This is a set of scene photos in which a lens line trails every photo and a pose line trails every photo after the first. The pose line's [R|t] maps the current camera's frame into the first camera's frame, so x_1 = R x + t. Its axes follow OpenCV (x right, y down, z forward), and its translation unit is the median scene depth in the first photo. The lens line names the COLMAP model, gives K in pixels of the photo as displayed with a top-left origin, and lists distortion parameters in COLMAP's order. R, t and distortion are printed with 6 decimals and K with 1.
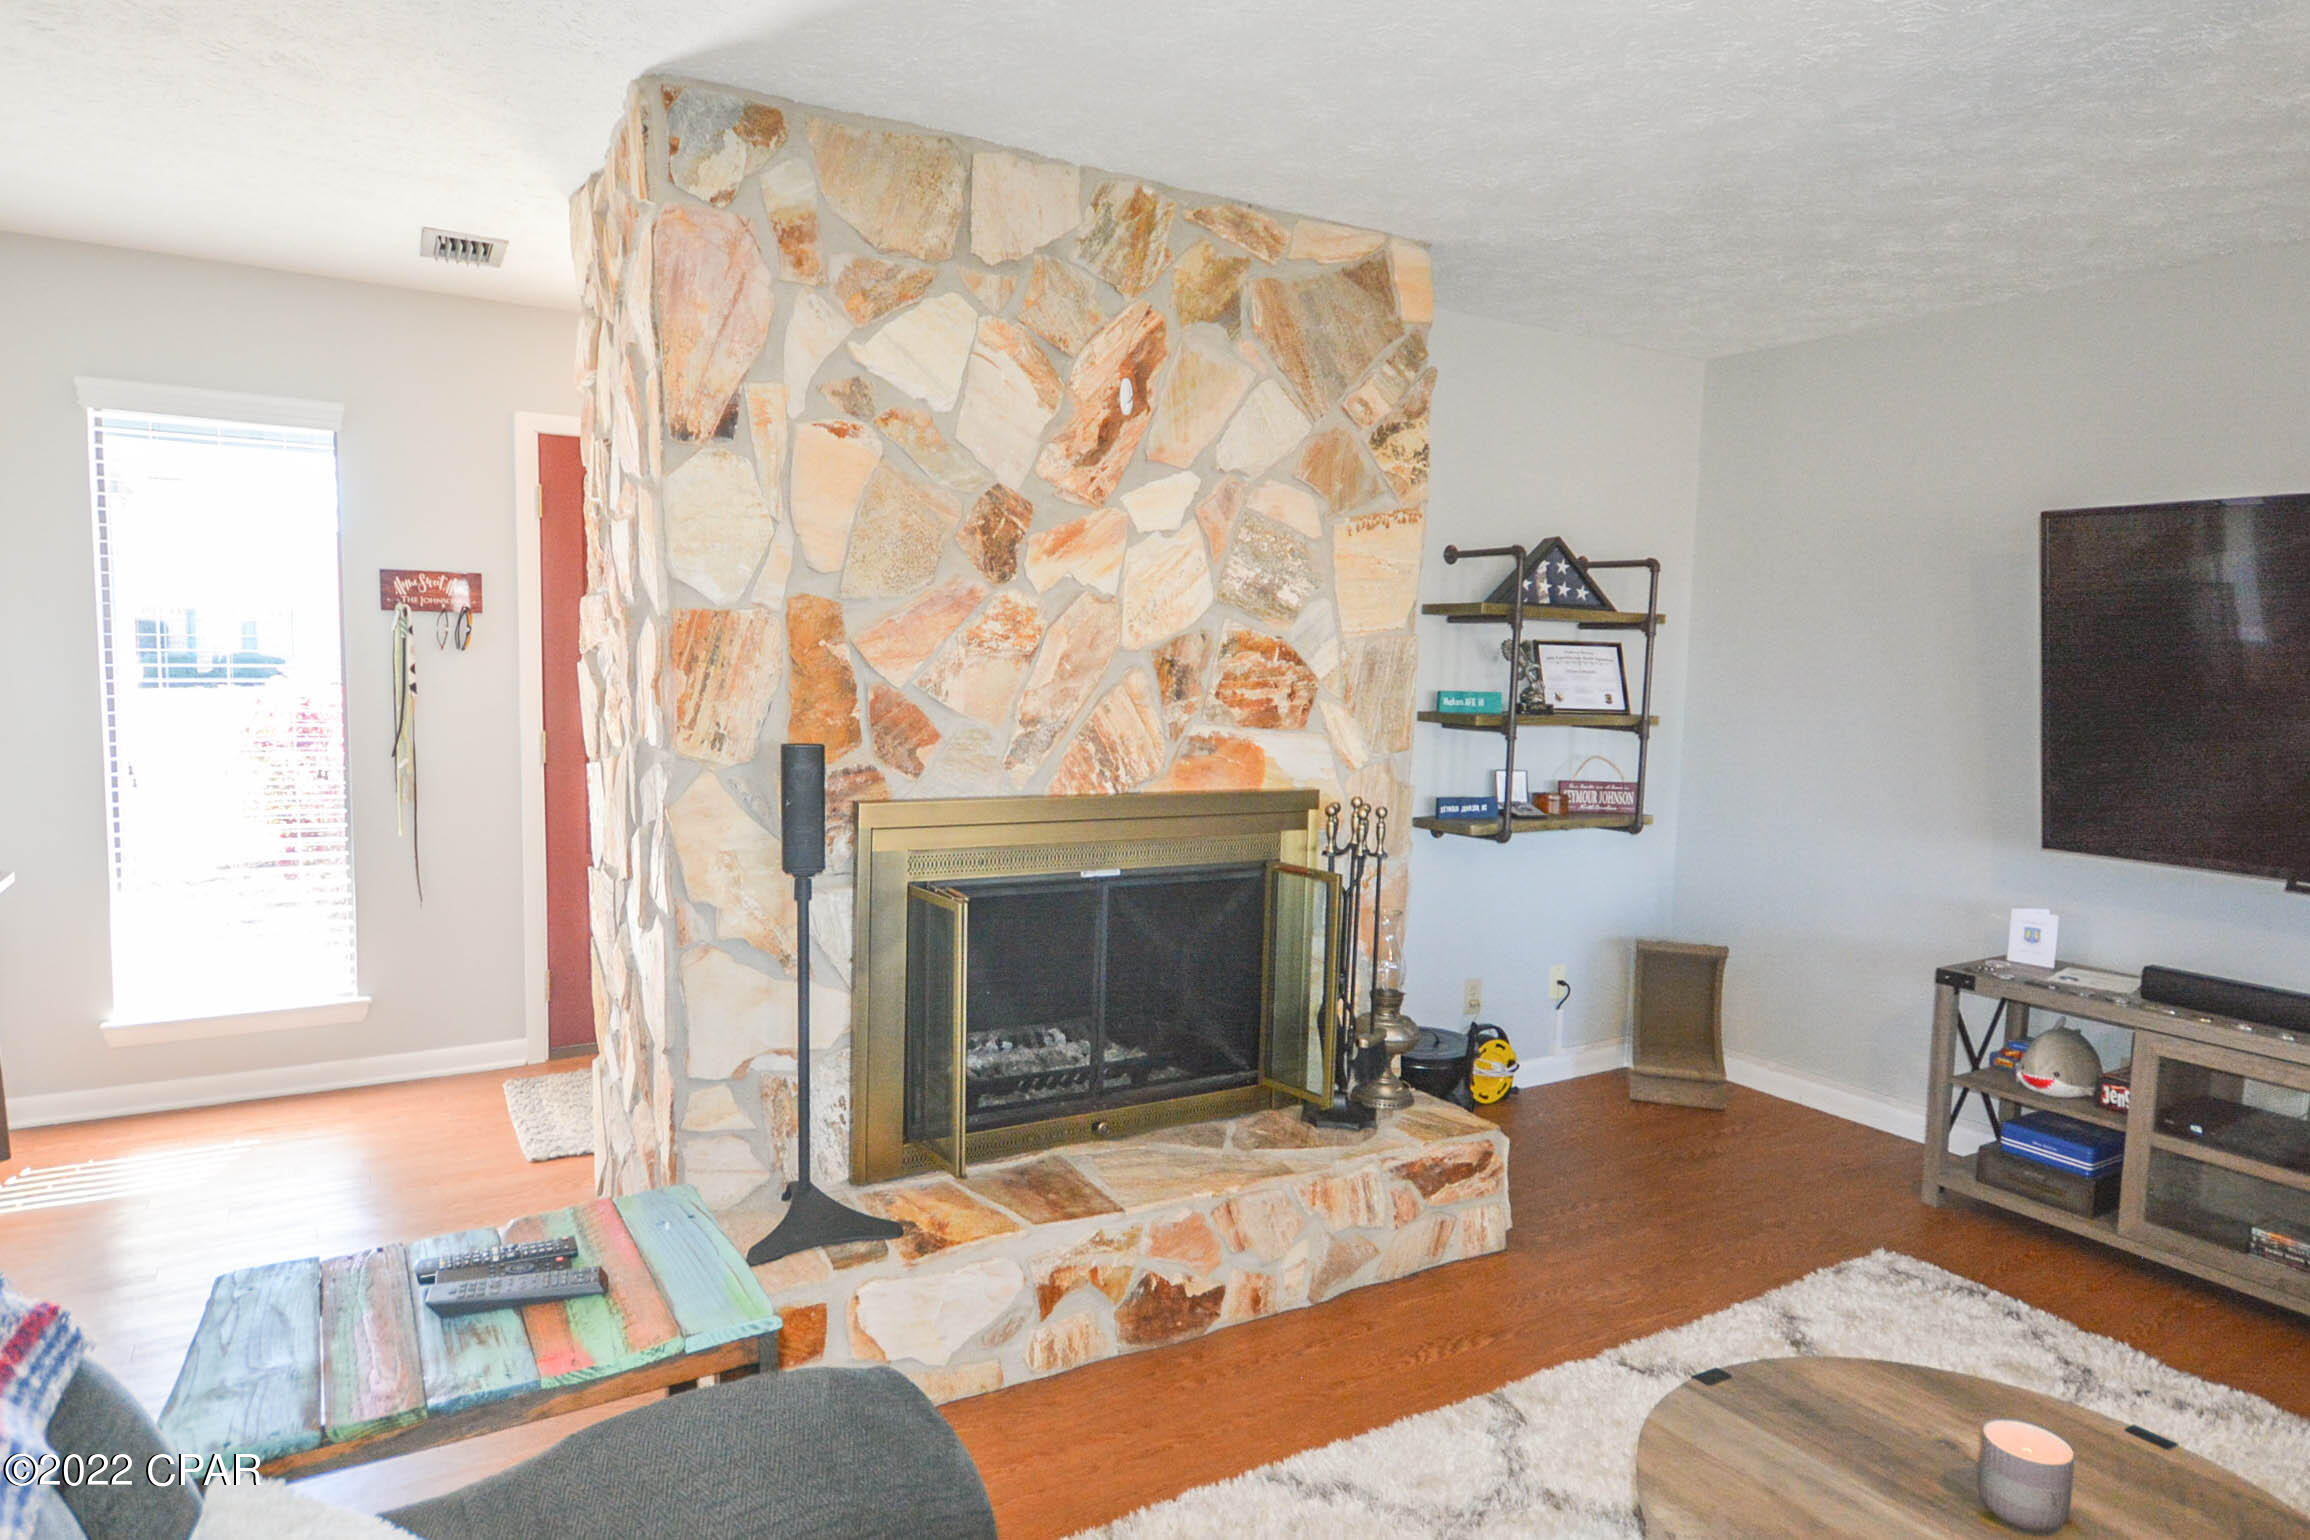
lens RADIAL K [[1380.6, 0, 1152.9], [0, 1380.6, 782.4], [0, 0, 1]] dist [-0.008843, -0.000047]
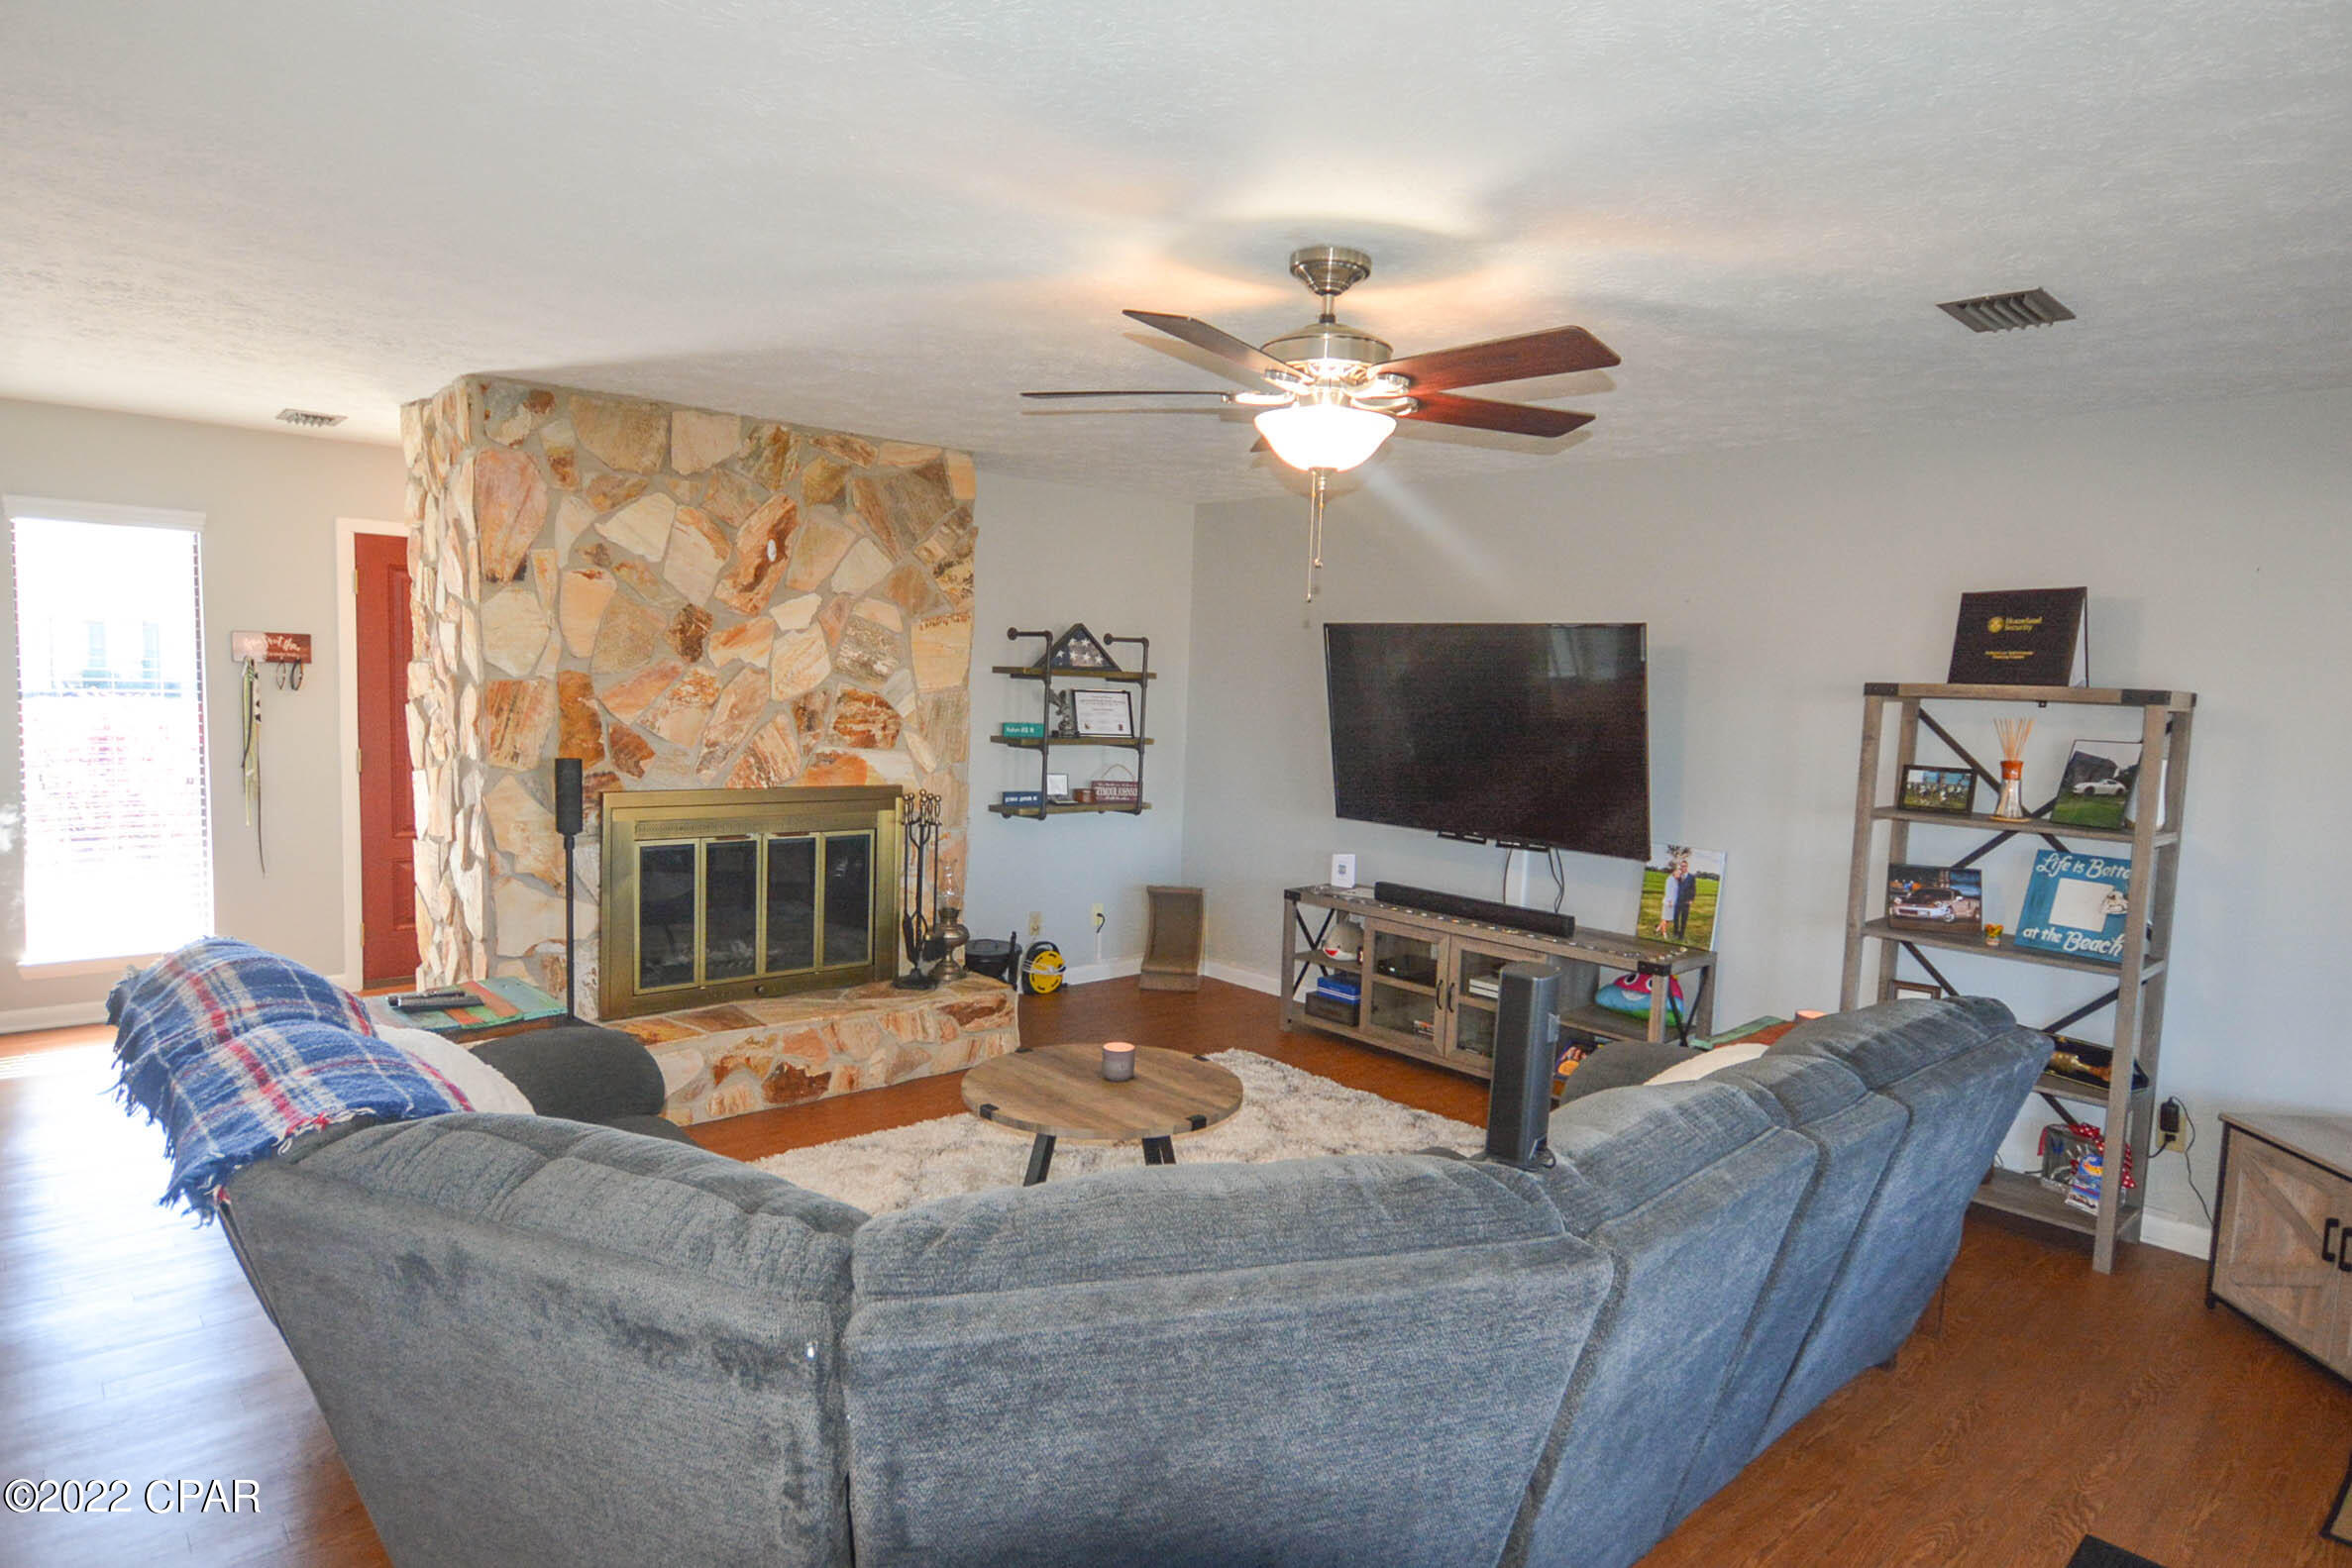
lens RADIAL K [[1330.5, 0, 1174.6], [0, 1330.5, 788.2], [0, 0, 1]] dist [0.001681, 0.000190]
pose [[0.980965, -0.006660, 0.194073, 0.144565], [0.007265, 0.999971, -0.002409, 0.016221], [-0.194051, 0.003773, 0.980984, -0.677242]]
